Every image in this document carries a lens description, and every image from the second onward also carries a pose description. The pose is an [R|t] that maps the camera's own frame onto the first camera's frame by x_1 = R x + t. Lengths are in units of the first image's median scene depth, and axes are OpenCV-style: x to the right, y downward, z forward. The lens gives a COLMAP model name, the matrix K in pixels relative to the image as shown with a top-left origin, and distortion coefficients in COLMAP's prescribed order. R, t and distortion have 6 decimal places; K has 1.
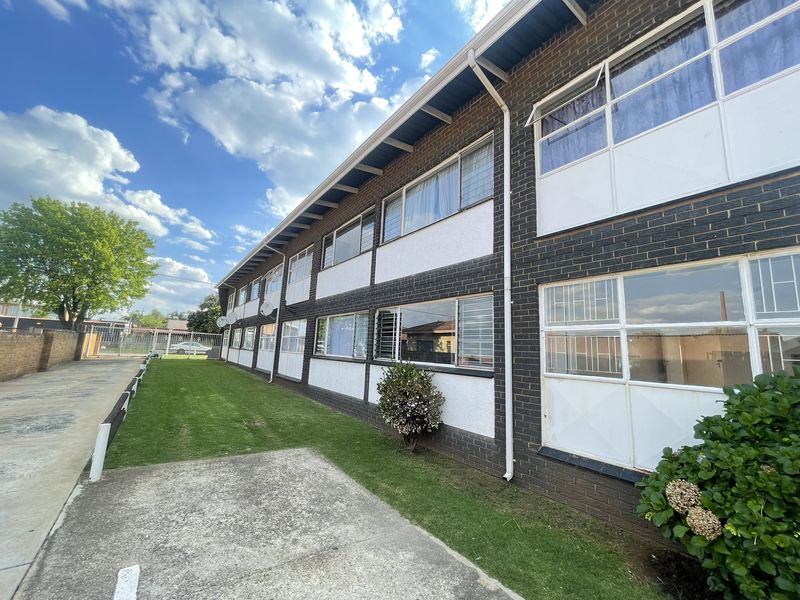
lens RADIAL K [[328.1, 0, 399.5], [0, 328.1, 296.3], [0, 0, 1]] dist [0.000809, 0.000045]
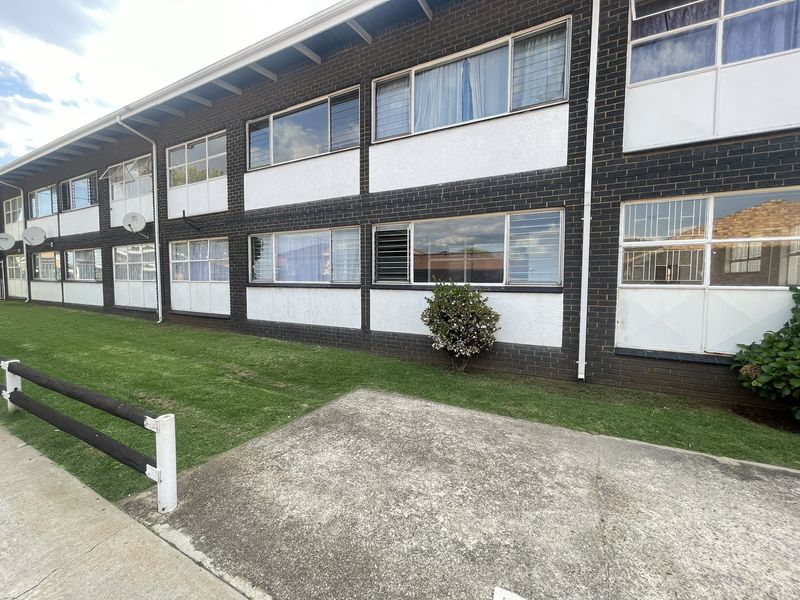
lens RADIAL K [[328.1, 0, 399.5], [0, 328.1, 296.3], [0, 0, 1]] dist [0.000809, 0.000045]
pose [[0.895940, -0.068034, 0.438935, -0.647086], [-0.035505, 0.974068, 0.223450, 0.047252], [-0.442755, -0.215783, 0.870291, 0.331134]]
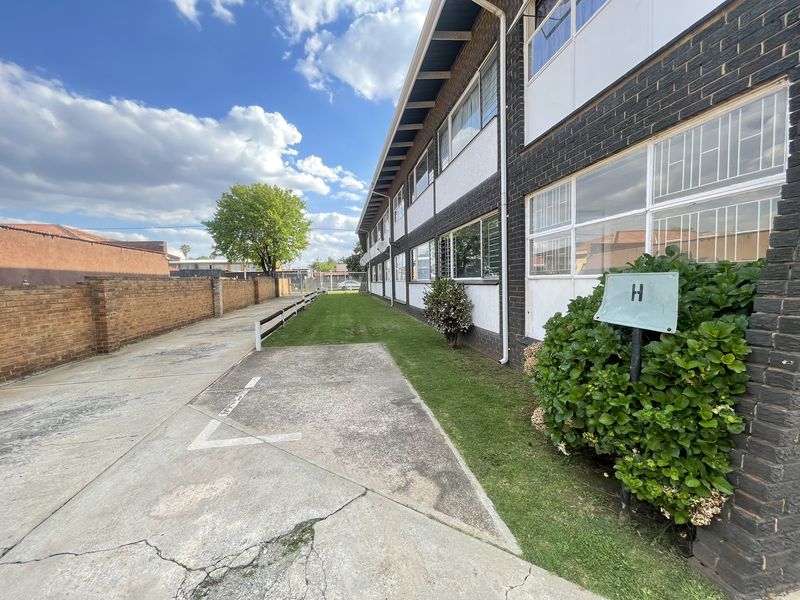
lens RADIAL K [[327.1, 0, 400.0], [0, 327.1, 300.0], [0, 0, 1]] dist [-0.015742, 0.000062]
pose [[0.899234, -0.042172, -0.435431, 0.486216], [0.136407, 0.972749, 0.187490, 0.037975], [0.415658, -0.227993, 0.880481, -0.181519]]
